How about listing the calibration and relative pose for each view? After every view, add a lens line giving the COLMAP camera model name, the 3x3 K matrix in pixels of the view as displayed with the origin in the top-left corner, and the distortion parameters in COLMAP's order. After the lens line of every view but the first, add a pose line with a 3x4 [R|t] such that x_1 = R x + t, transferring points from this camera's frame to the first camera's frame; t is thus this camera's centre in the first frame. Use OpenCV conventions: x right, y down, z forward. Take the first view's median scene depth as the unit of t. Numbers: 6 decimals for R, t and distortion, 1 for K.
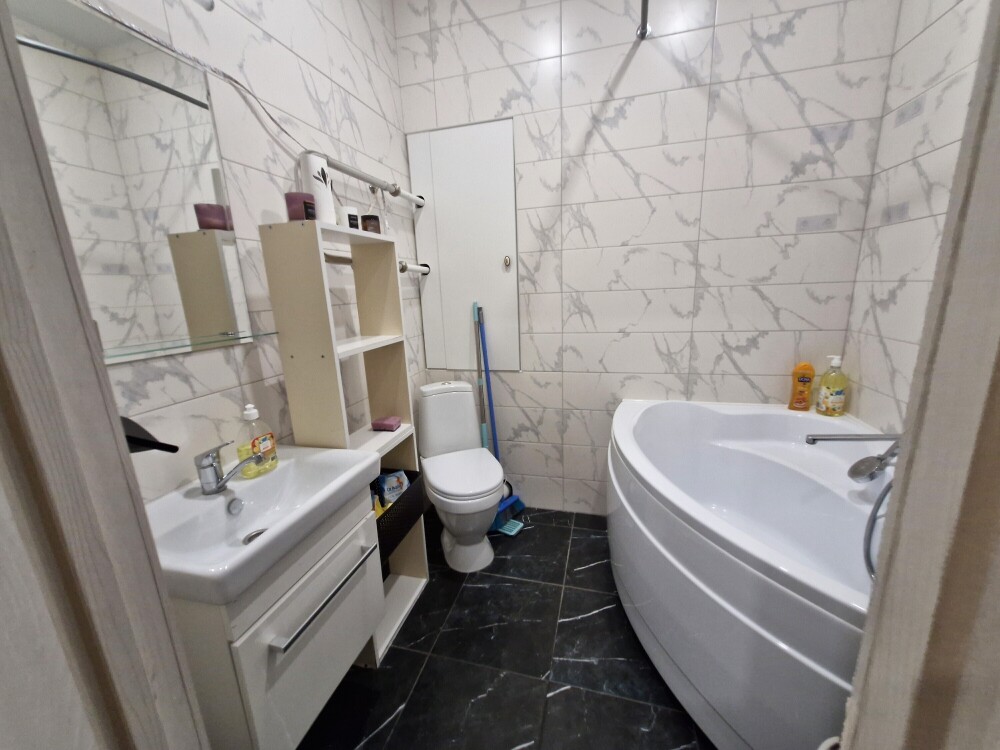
lens RADIAL K [[385.6, 0, 501.2], [0, 385.6, 376.7], [0, 0, 1]] dist [0.000831, -0.000342]
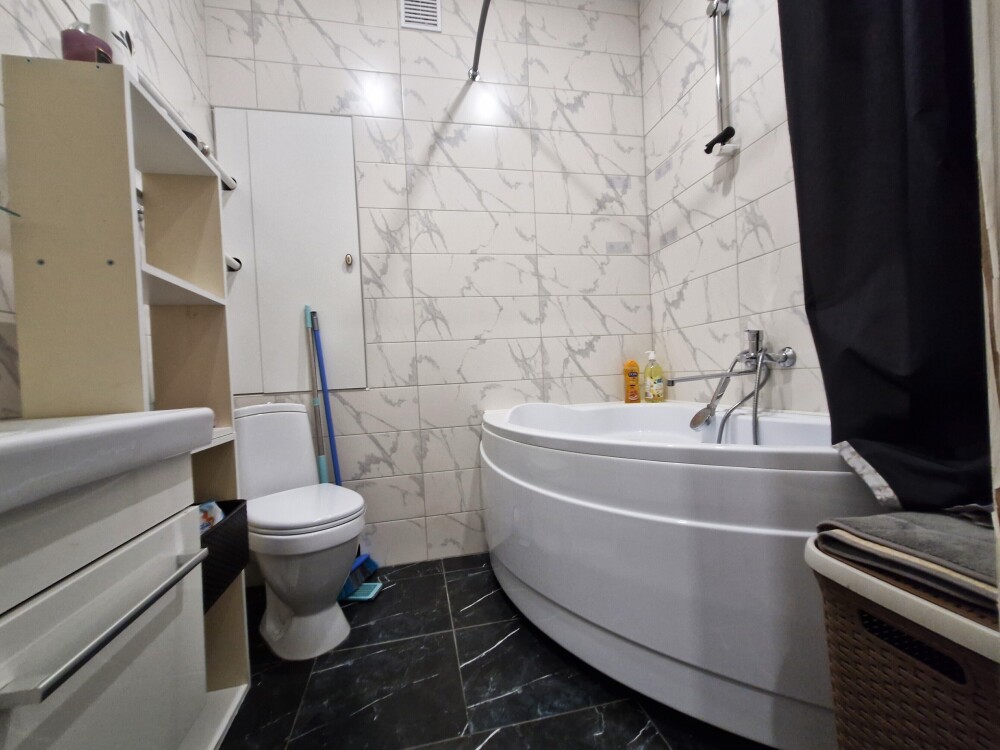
lens RADIAL K [[418.1, 0, 498.0], [0, 418.1, 379.7], [0, 0, 1]] dist [0.009549, -0.005180]
pose [[0.891420, -0.012036, 0.453019, -0.130479], [0.118045, 0.971305, -0.206474, 0.226344], [-0.437534, 0.237531, 0.867262, 0.099743]]
